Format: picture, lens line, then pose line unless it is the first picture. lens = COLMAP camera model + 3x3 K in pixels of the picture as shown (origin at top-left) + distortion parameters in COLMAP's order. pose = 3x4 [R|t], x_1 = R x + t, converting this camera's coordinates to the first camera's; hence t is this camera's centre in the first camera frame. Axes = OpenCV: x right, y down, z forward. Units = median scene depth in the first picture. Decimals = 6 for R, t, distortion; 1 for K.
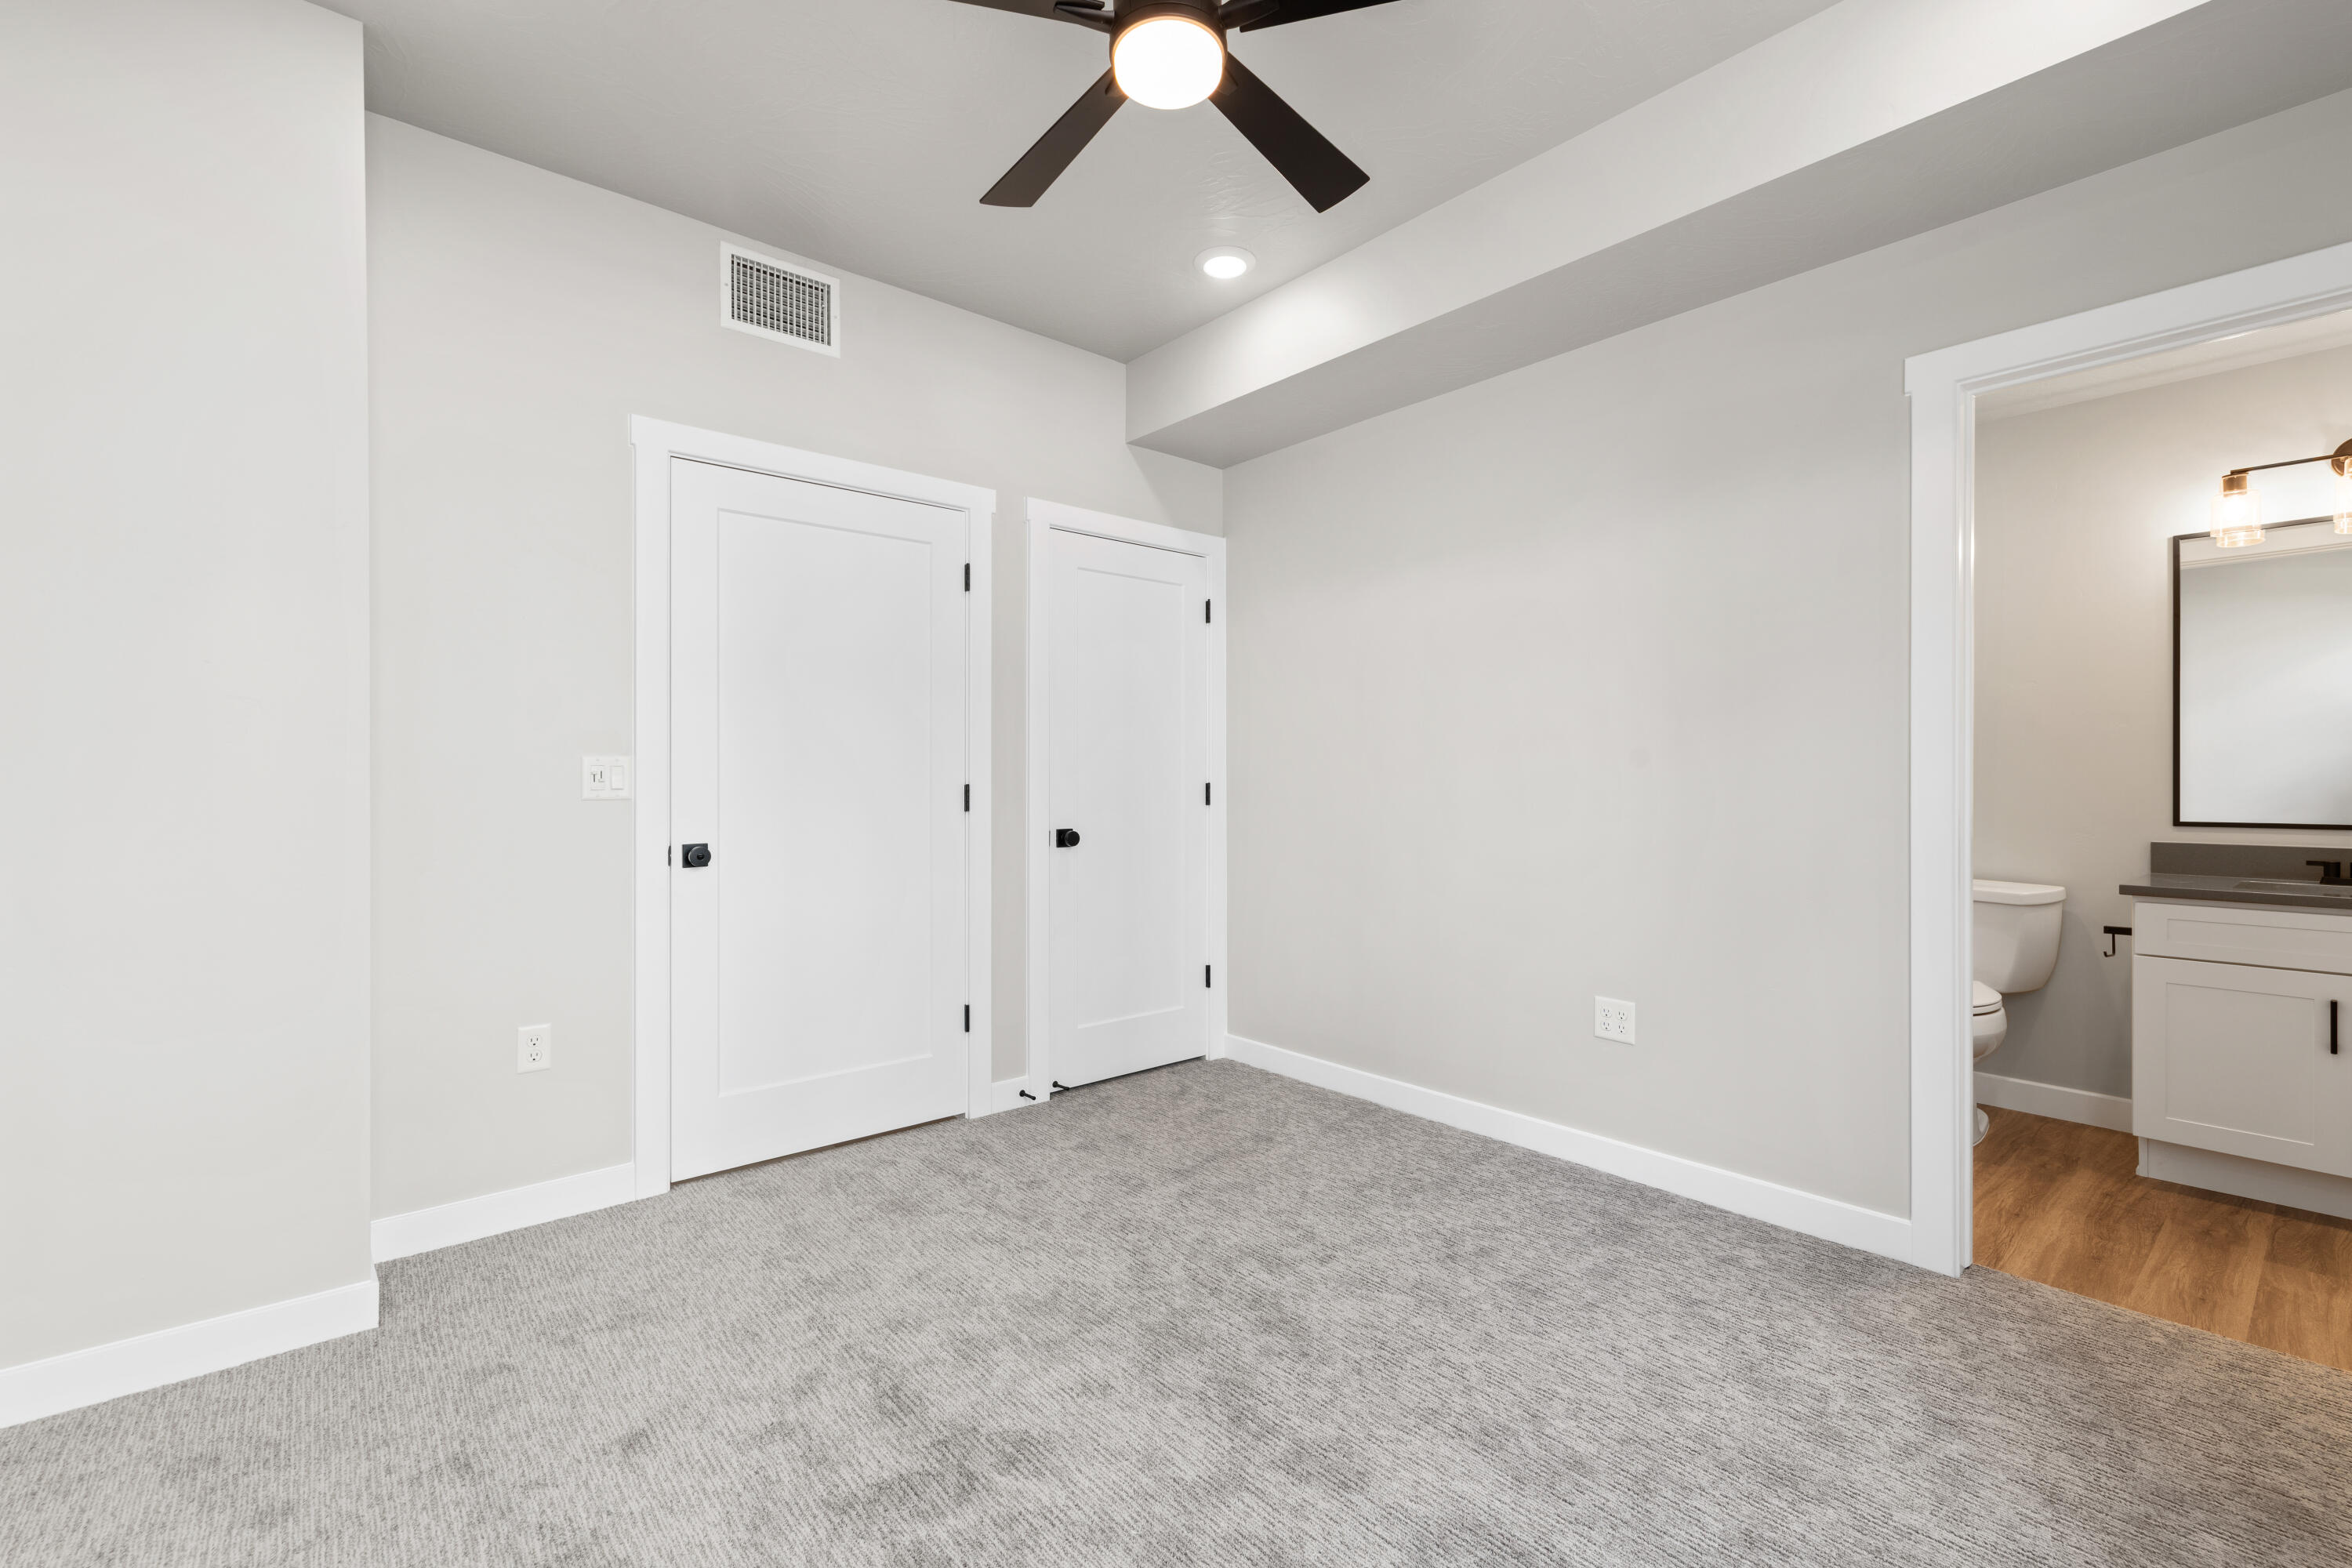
lens RADIAL K [[1030.2, 0, 1195.6], [0, 1030.2, 790.1], [0, 0, 1]] dist [-0.002527, -0.002124]
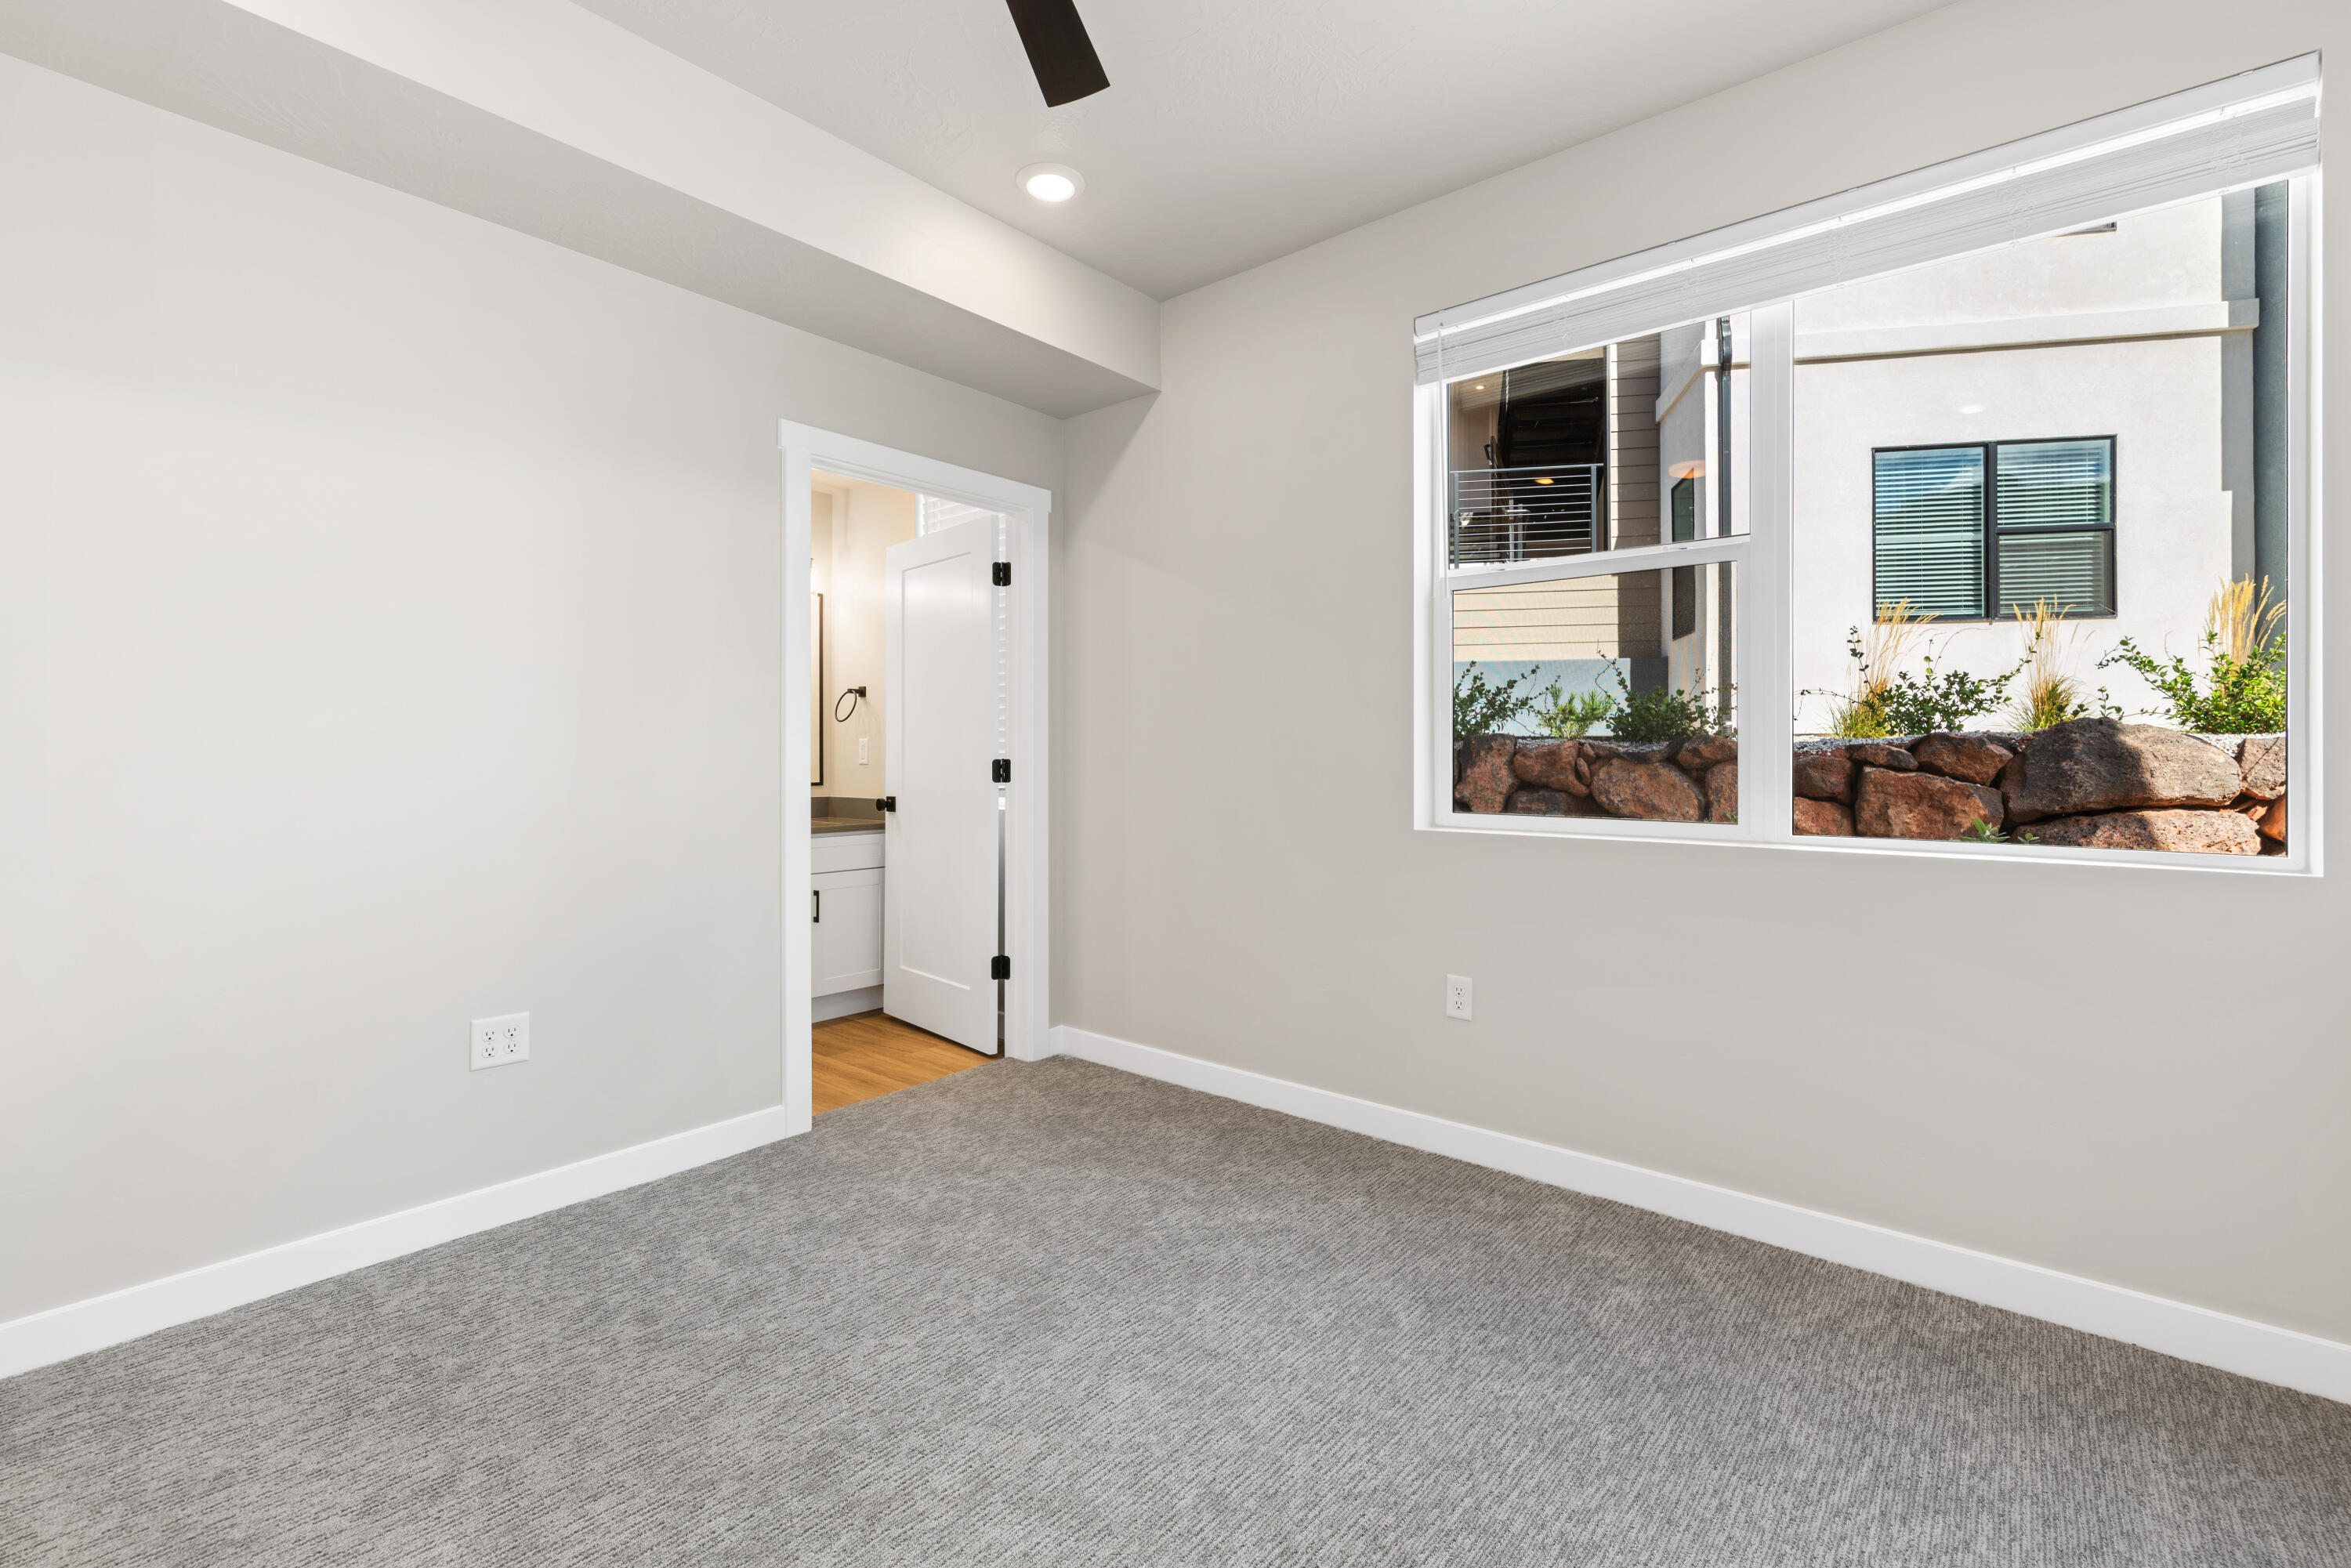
lens RADIAL K [[1029.7, 0, 1192.5], [0, 1029.7, 761.2], [0, 0, 1]] dist [-0.002527, -0.002124]
pose [[-0.190601, -0.001802, 0.981666, -0.639435], [0.006587, 0.999973, 0.003115, -0.004494], [-0.981645, 0.007060, -0.190584, 0.738834]]
